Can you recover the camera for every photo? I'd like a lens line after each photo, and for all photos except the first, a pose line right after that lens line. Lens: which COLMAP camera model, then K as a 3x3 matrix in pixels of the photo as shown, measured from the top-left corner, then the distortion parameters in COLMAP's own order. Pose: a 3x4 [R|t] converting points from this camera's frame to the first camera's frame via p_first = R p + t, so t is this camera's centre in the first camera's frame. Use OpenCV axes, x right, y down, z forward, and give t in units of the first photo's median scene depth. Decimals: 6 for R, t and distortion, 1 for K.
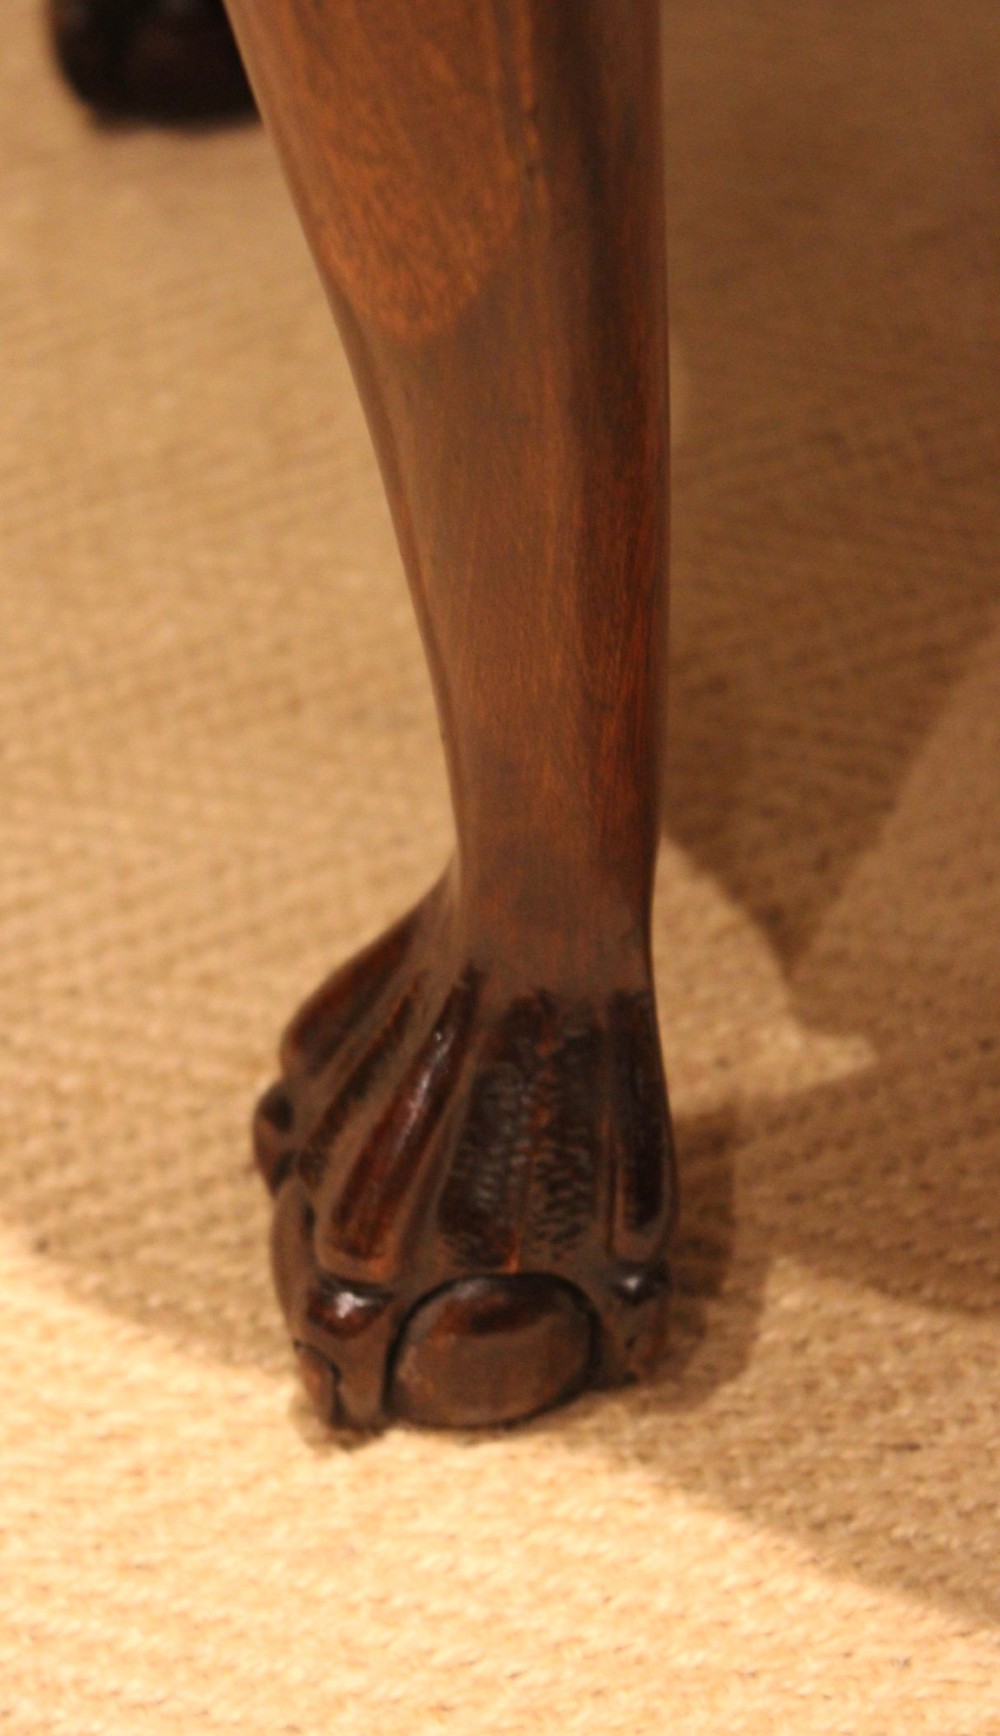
lens RADIAL K [[4002.4, 0, 414.9], [0, 4002.4, 927.6], [0, 0, 1]] dist [0.067687, 0.000000]
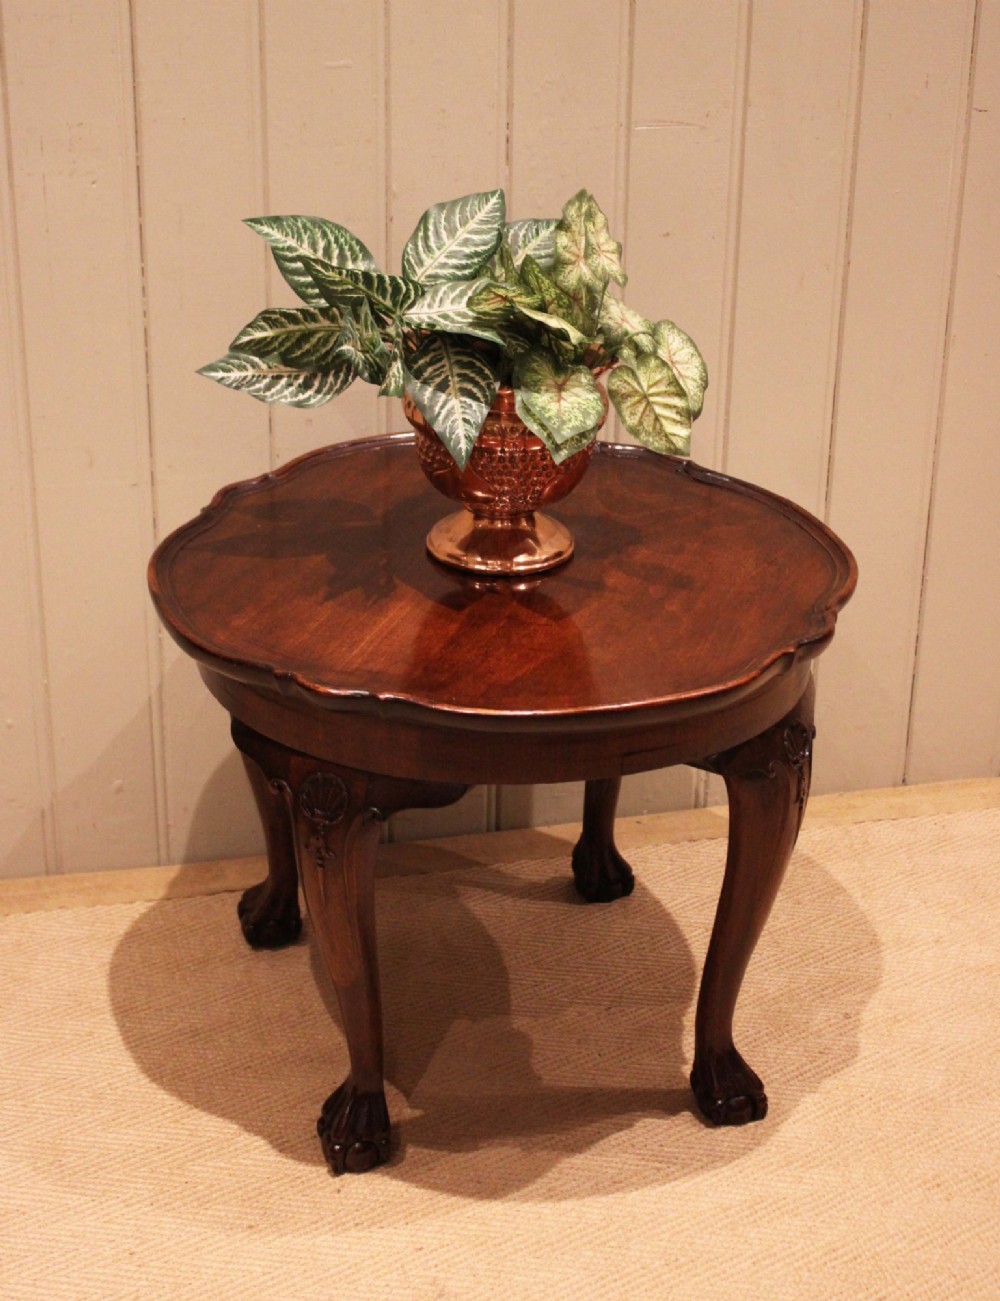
lens RADIAL K [[2351.7, 0, 432.0], [0, 2351.7, 543.1], [0, 0, 1]] dist [-0.027343, 0.000000]
pose [[0.994172, -0.039826, 0.100177, -0.179437], [0.070663, 0.942528, -0.326569, 0.372232], [-0.081414, 0.331745, 0.939850, -2.463634]]
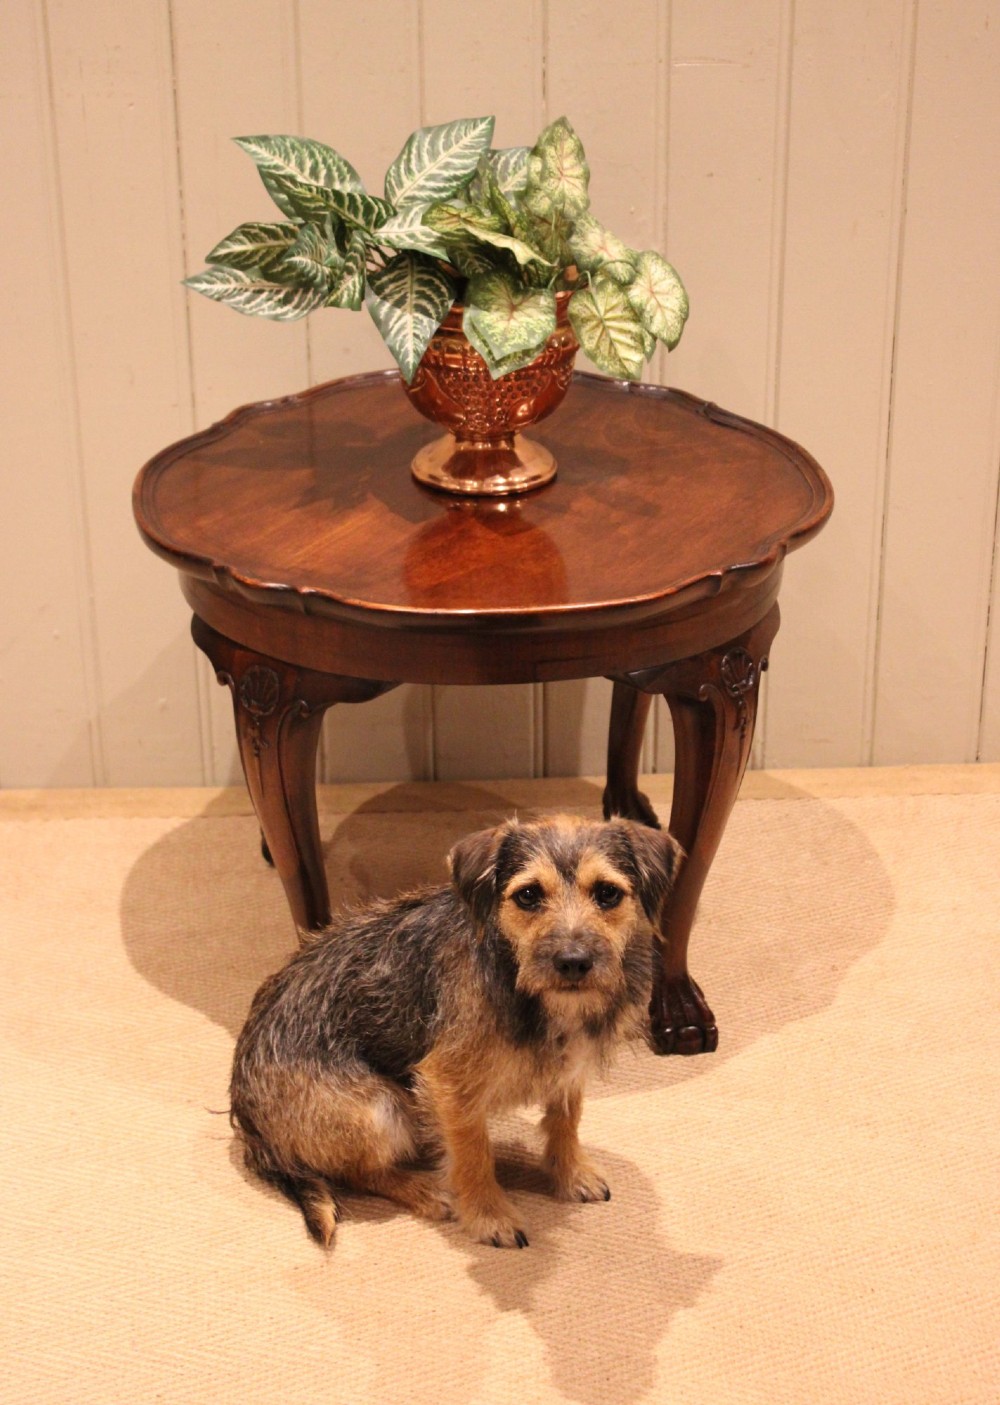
lens RADIAL K [[2628.5, 0, 442.8], [0, 2628.5, 655.9], [0, 0, 1]] dist [-0.012195, 0.000000]
pose [[0.997725, 0.014541, -0.065827, 0.459782], [-0.033922, 0.952127, -0.303816, 0.712993], [0.058257, 0.305358, 0.950454, -2.874134]]
